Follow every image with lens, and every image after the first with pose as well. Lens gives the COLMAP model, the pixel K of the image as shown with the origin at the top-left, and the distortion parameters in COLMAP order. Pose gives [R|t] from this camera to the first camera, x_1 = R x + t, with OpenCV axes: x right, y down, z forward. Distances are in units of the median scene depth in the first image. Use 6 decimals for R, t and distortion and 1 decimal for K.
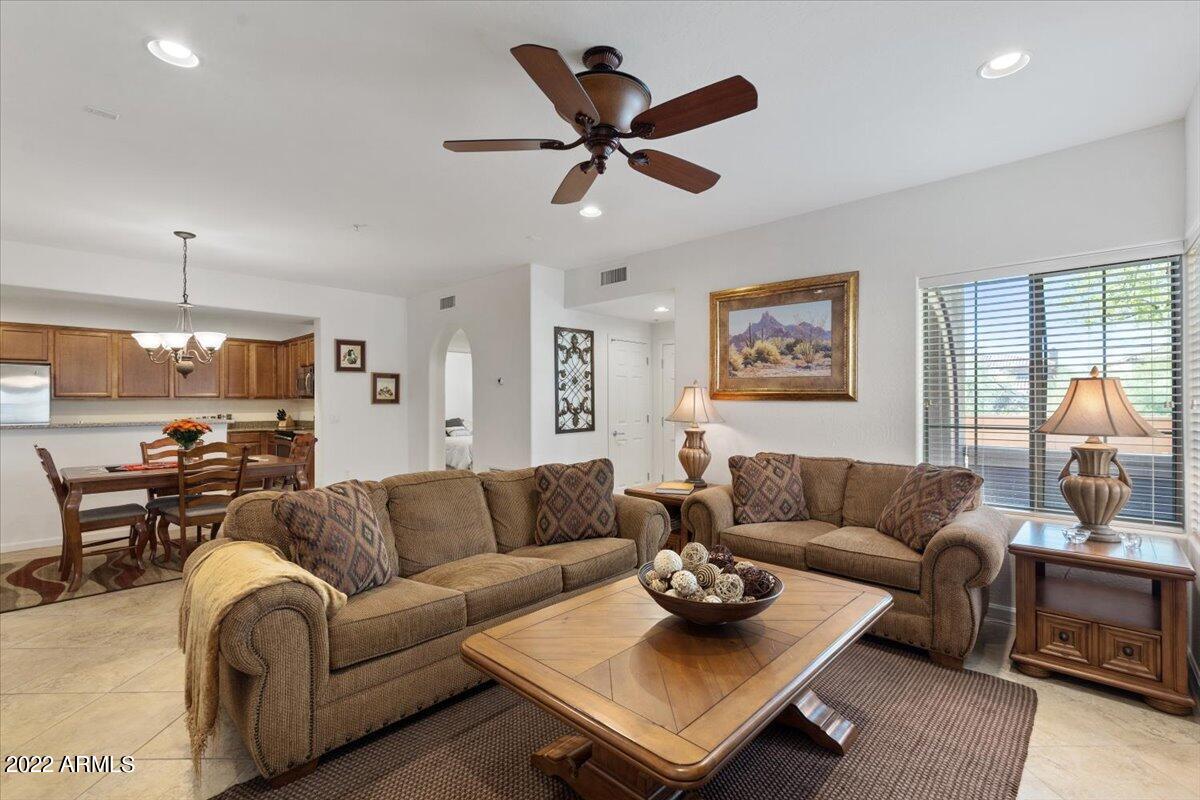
lens RADIAL K [[532.9, 0, 596.8], [0, 532.9, 400.1], [0, 0, 1]] dist [-0.006715, -0.000139]
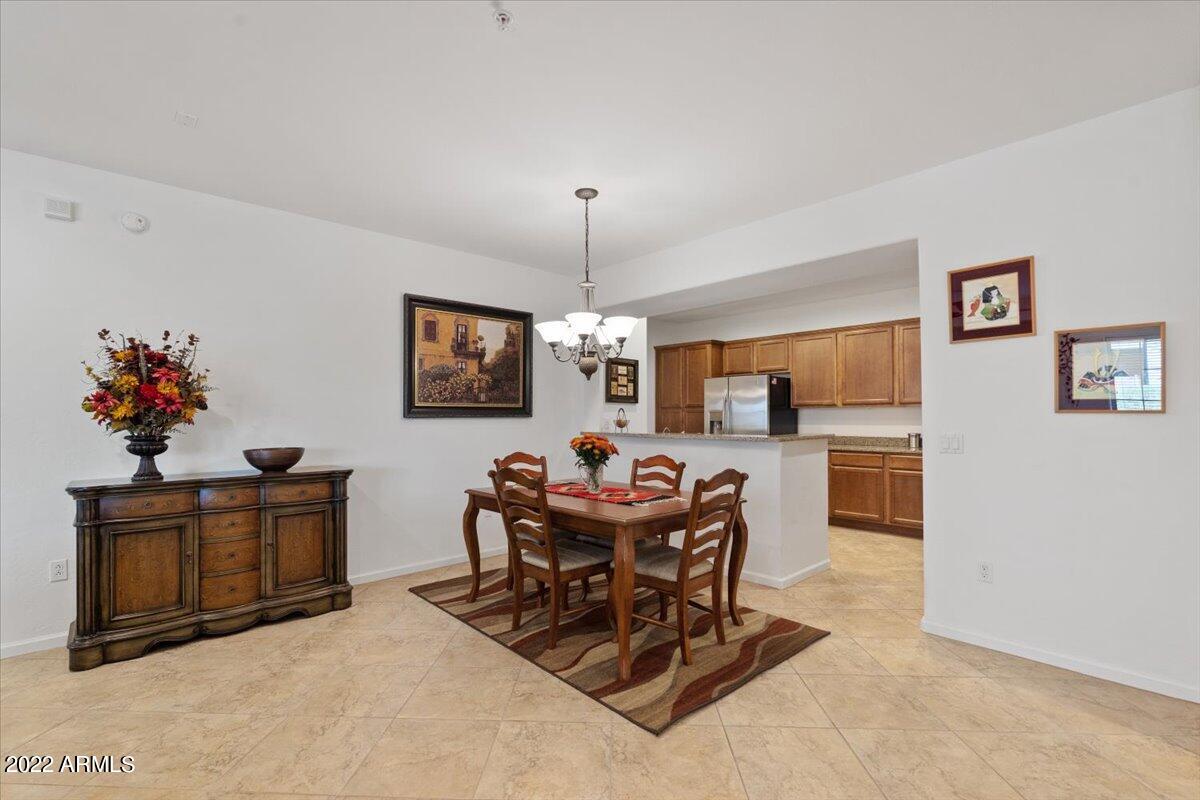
lens RADIAL K [[532.9, 0, 595.2], [0, 532.9, 414.8], [0, 0, 1]] dist [-0.006715, -0.000139]
pose [[-0.067532, 0.003706, -0.997710, -0.009245], [0.010956, 0.999936, 0.002973, 0.004470], [0.997657, -0.010731, -0.067568, 0.720623]]
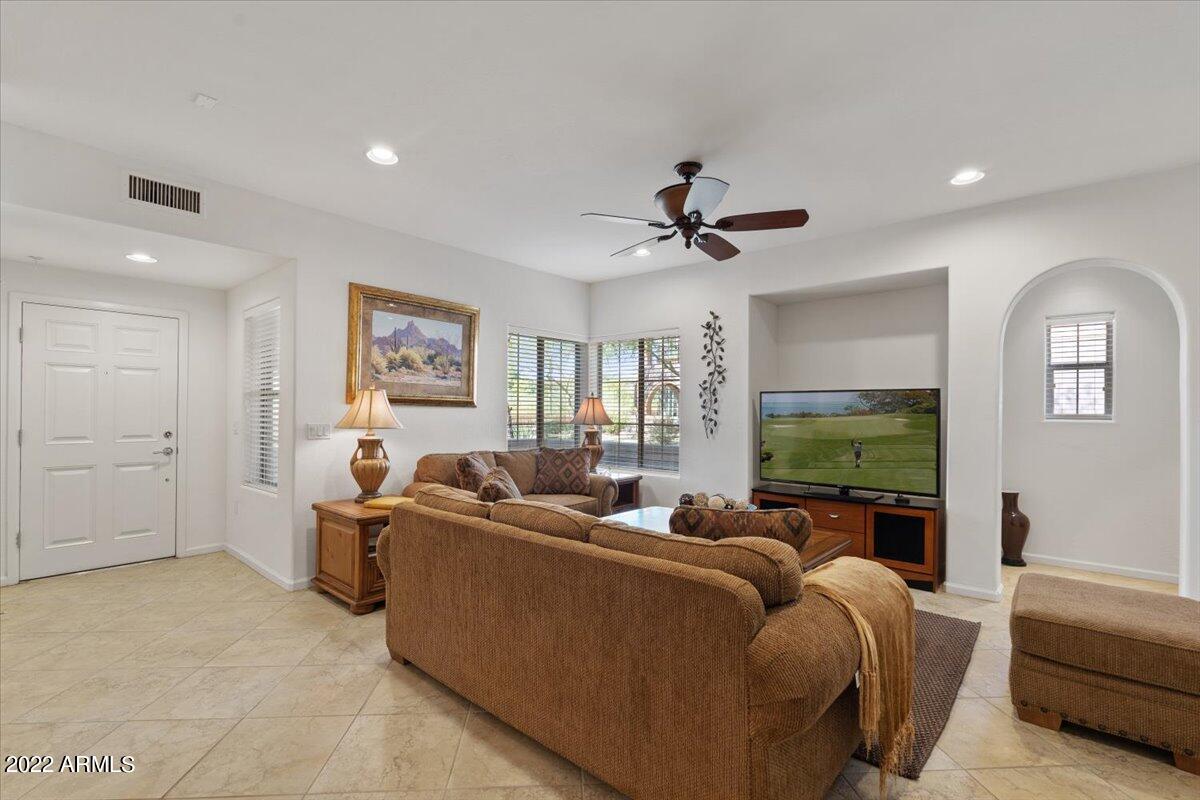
lens RADIAL K [[532.9, 0, 583.1], [0, 532.9, 408.9], [0, 0, 1]] dist [-0.006715, -0.000139]
pose [[-0.026275, 0.002795, 0.999651, -0.473280], [-0.013764, 0.999900, -0.003158, 0.003970], [-0.999560, -0.013843, -0.026234, 0.441266]]
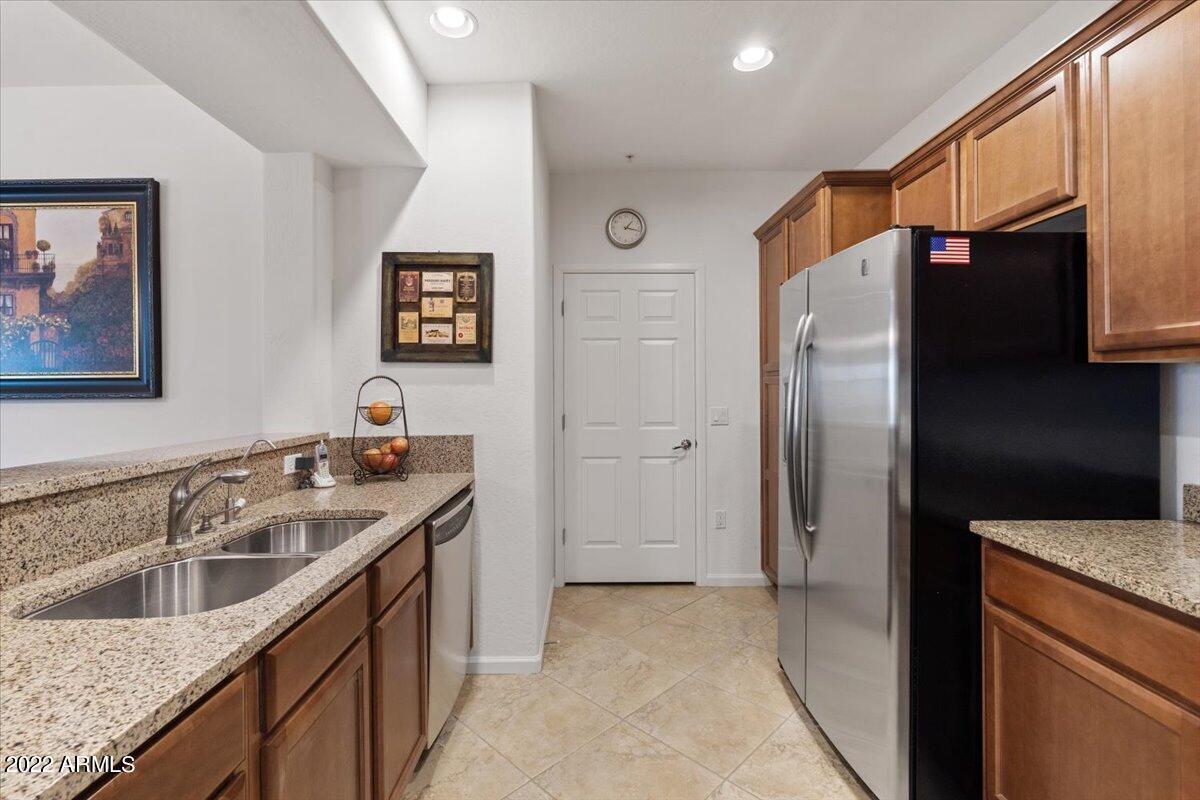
lens RADIAL K [[532.9, 0, 596.0], [0, 532.9, 385.1], [0, 0, 1]] dist [-0.006715, -0.000139]
pose [[-0.728779, 0.008902, -0.684691, -0.742671], [0.015689, 0.999870, -0.003700, 0.006108], [0.684569, -0.013438, -0.728824, 1.048265]]
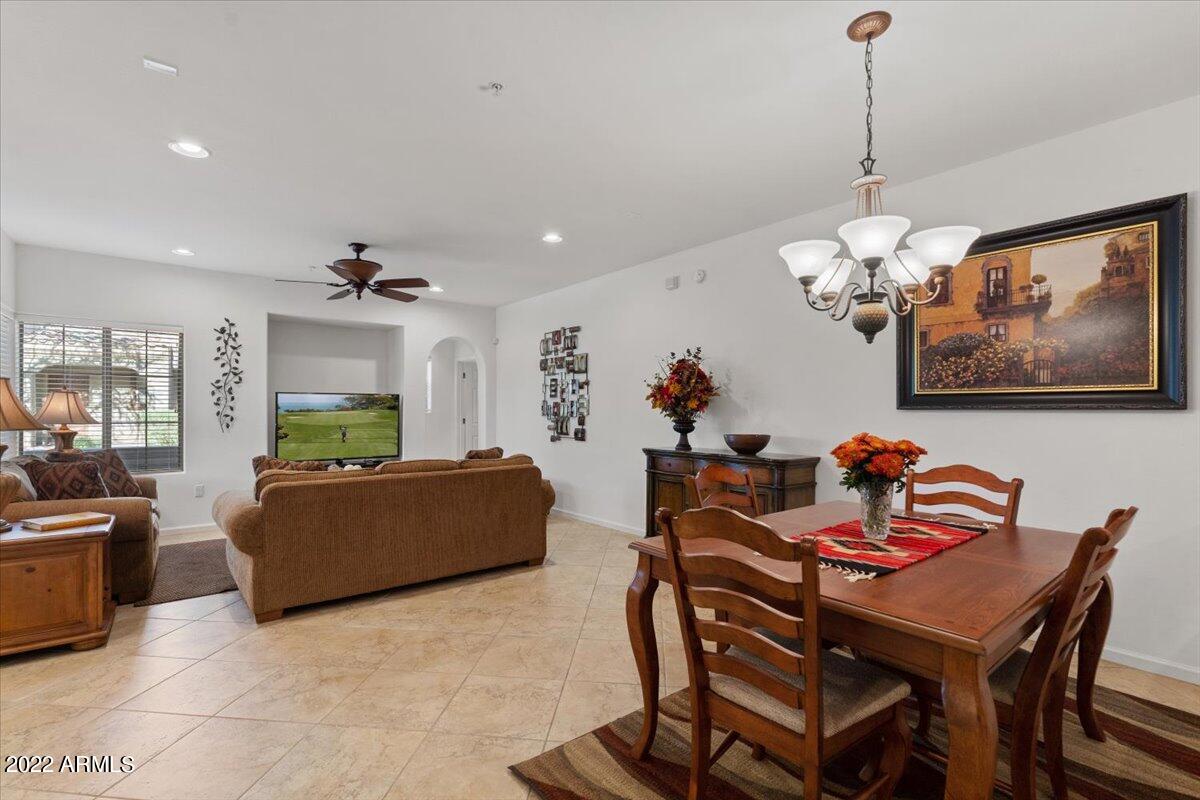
lens RADIAL K [[550.3, 0, 585.8], [0, 550.3, 408.2], [0, 0, 1]] dist [-0.002385, 0.001585]
pose [[-0.987390, 0.001184, 0.158303, -0.421005], [-0.000635, 0.999934, -0.011440, 0.012553], [-0.158306, -0.011397, -0.987324, 1.019991]]
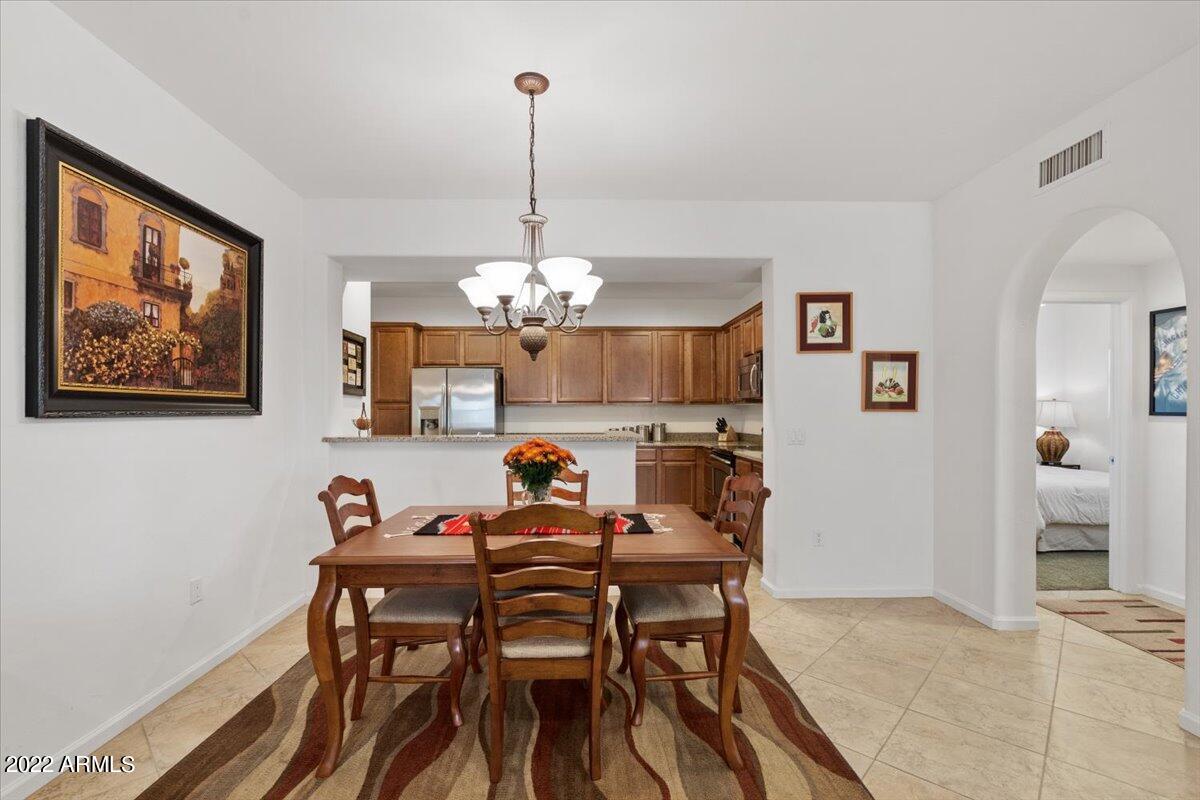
lens RADIAL K [[532.9, 0, 600.3], [0, 532.9, 416.9], [0, 0, 1]] dist [-0.006715, -0.000139]
pose [[0.710277, 0.010083, -0.703850, -0.246321], [0.003062, 0.999844, 0.017413, 0.003427], [0.703916, -0.014523, 0.710135, 0.459305]]
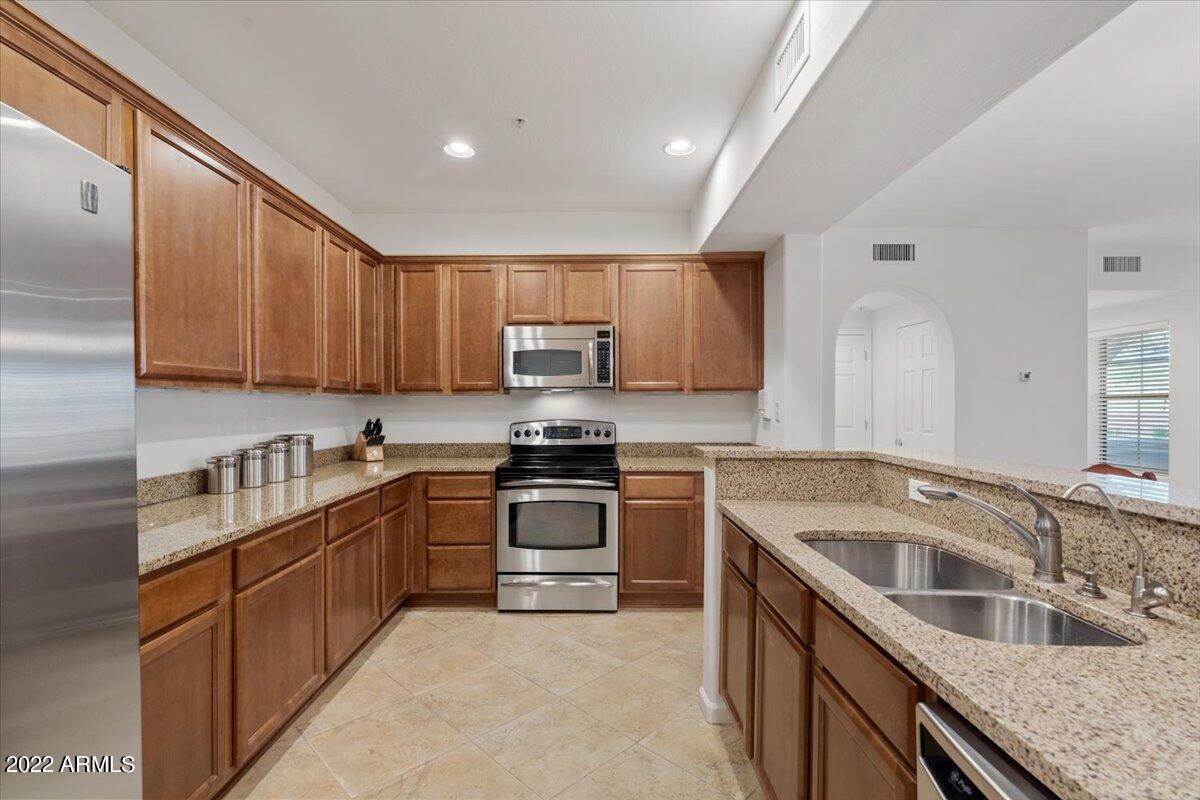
lens RADIAL K [[550.3, 0, 597.2], [0, 550.3, 407.8], [0, 0, 1]] dist [-0.002385, 0.001585]
pose [[0.727795, -0.000308, 0.685795, -1.007214], [-0.008008, 0.999928, 0.008947, 0.005016], [-0.685748, -0.012003, 0.727740, 0.753861]]
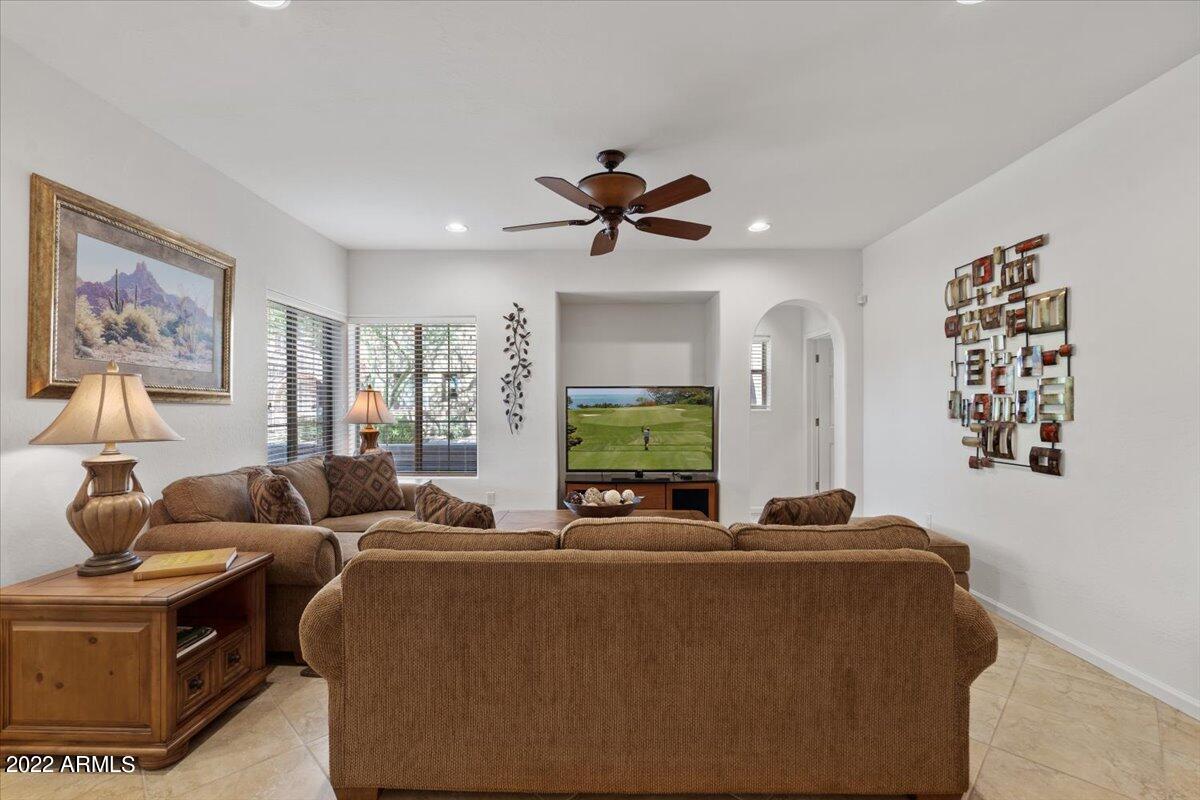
lens RADIAL K [[532.9, 0, 592.9], [0, 532.9, 403.1], [0, 0, 1]] dist [-0.006715, -0.000139]
pose [[-0.678635, 0.004337, 0.734463, -0.330470], [-0.002790, 0.999960, -0.008484, 0.004382], [-0.734471, -0.007807, -0.678596, 0.663273]]
